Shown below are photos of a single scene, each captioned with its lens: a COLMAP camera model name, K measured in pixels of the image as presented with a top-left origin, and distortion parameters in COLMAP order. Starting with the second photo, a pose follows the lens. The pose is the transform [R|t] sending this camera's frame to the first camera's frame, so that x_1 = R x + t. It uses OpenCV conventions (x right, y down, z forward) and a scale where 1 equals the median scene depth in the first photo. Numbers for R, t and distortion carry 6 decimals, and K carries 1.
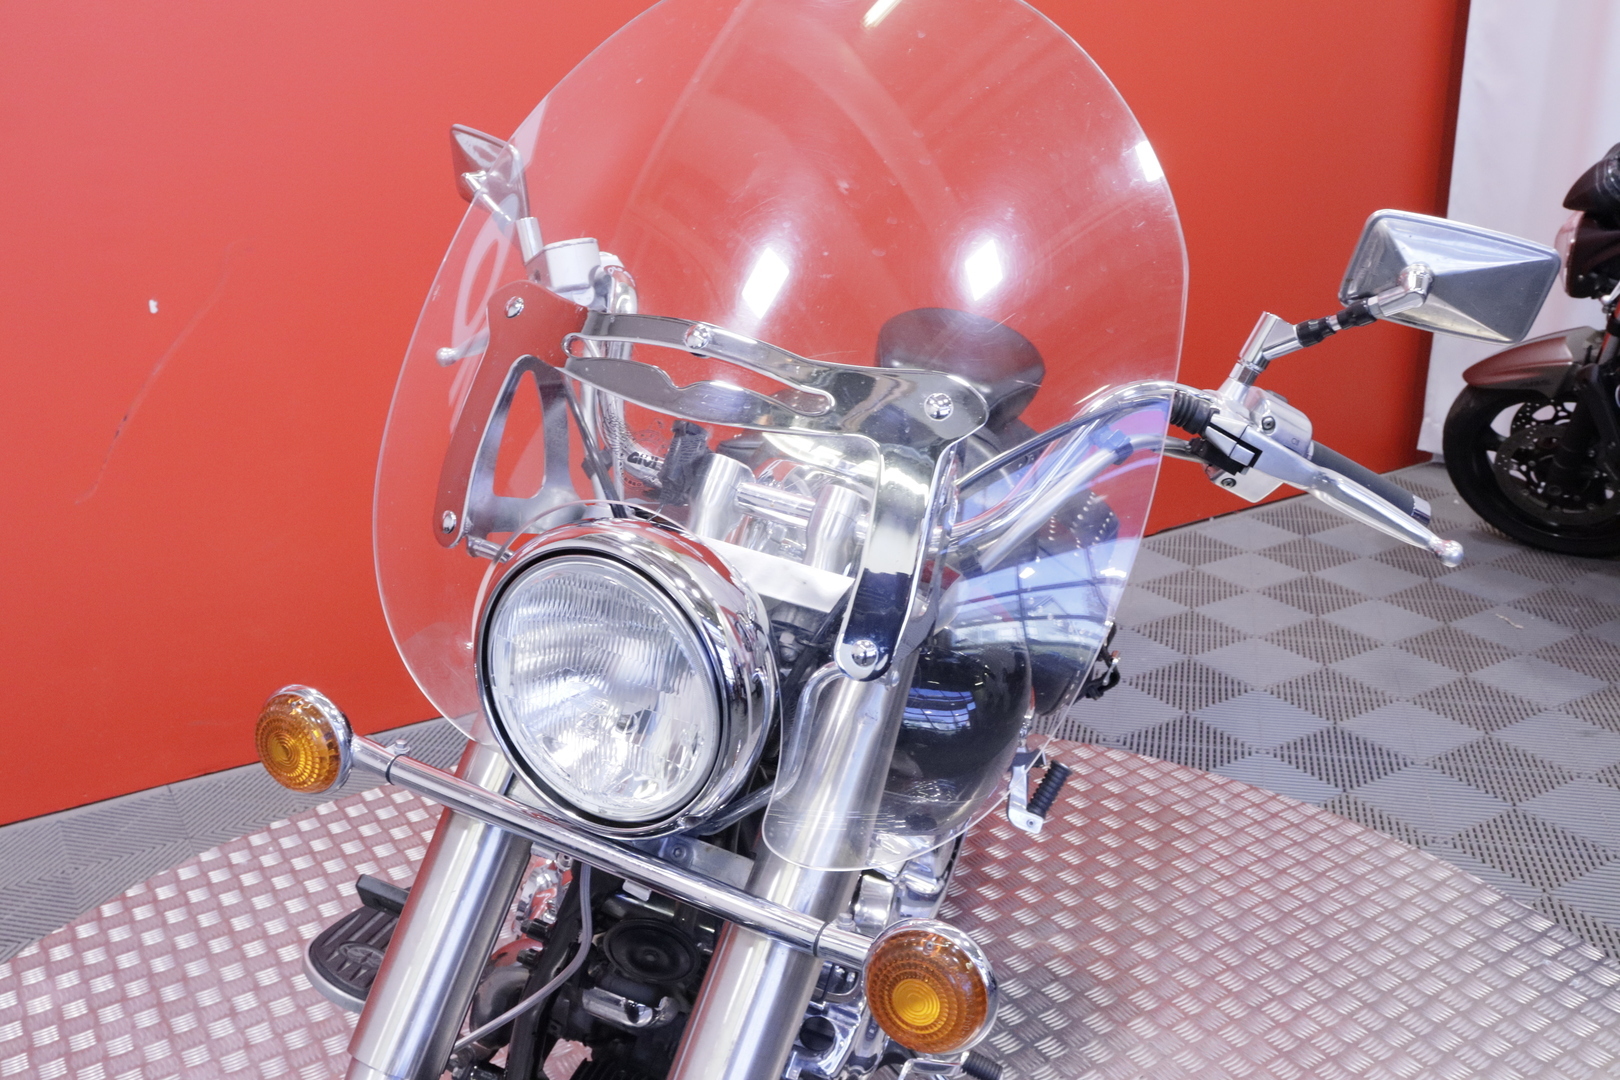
lens RADIAL K [[1638.2, 0, 810.0], [0, 1638.2, 540.0], [0, 0, 1]] dist [-0.085129, 0.016968]
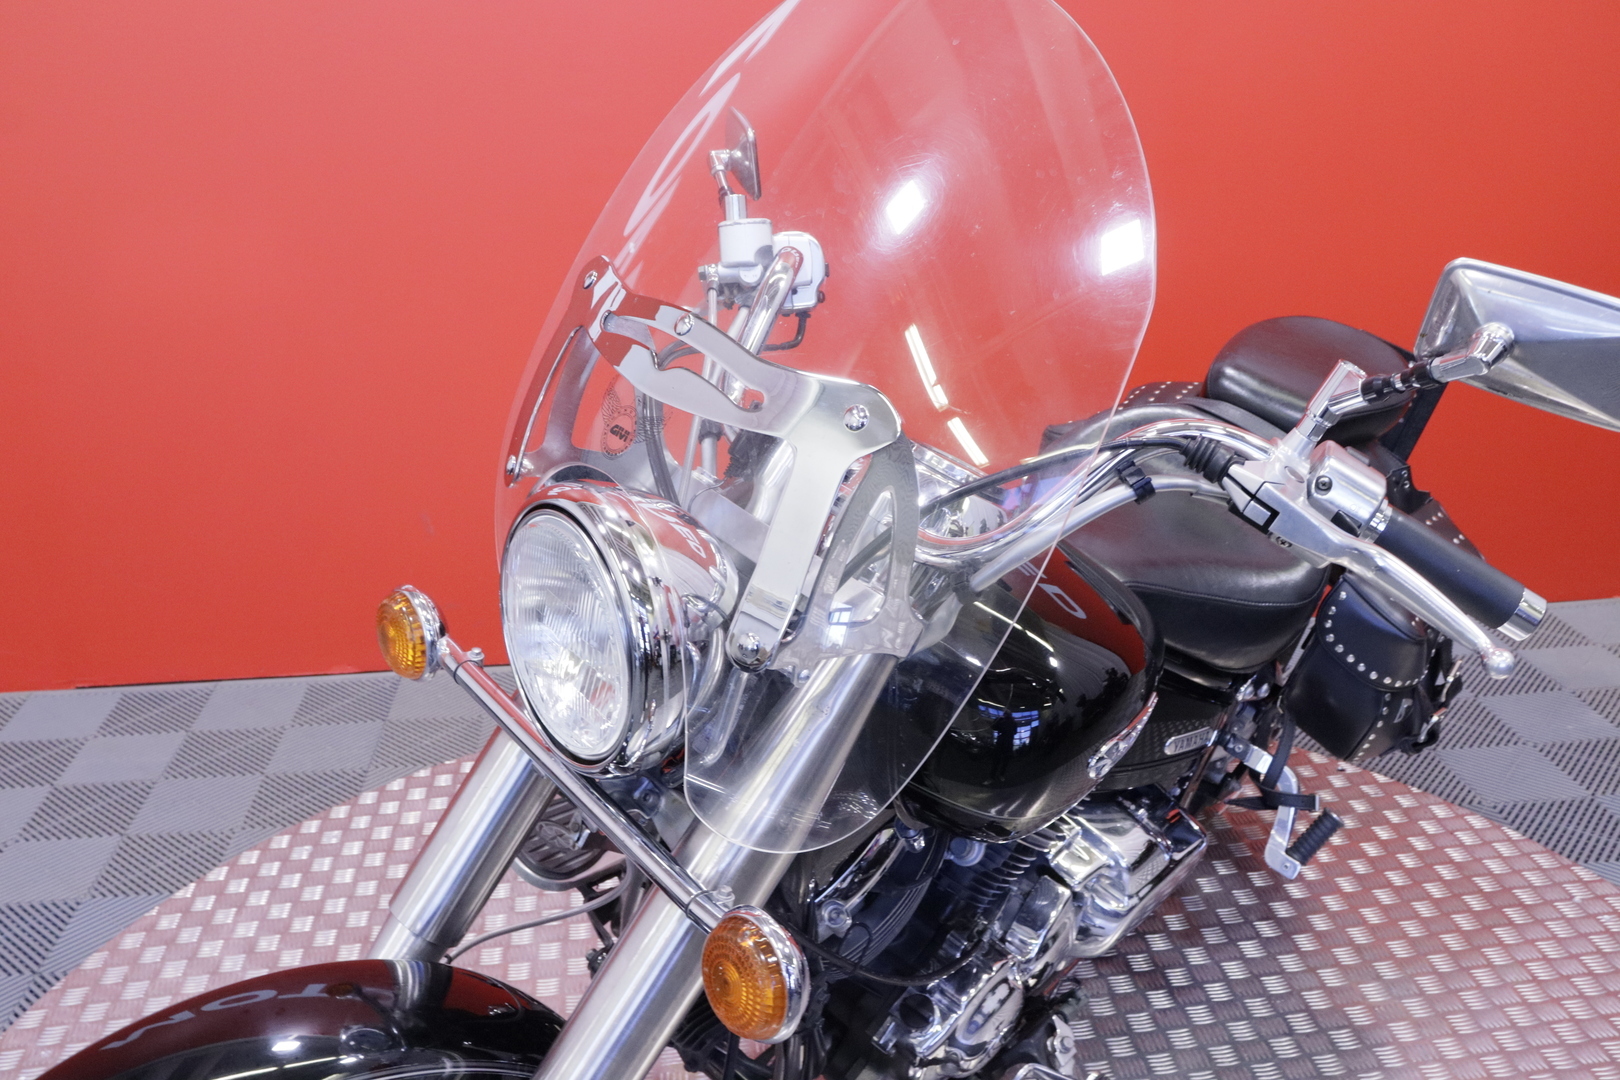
lens RADIAL K [[1581.0, 0, 810.0], [0, 1581.0, 540.0], [0, 0, 1]] dist [-0.006566, -0.007106]
pose [[0.906612, 0.160215, -0.390366, 0.285180], [-0.147779, 0.987081, 0.061908, -0.040582], [0.395242, 0.001561, 0.918576, 0.059056]]
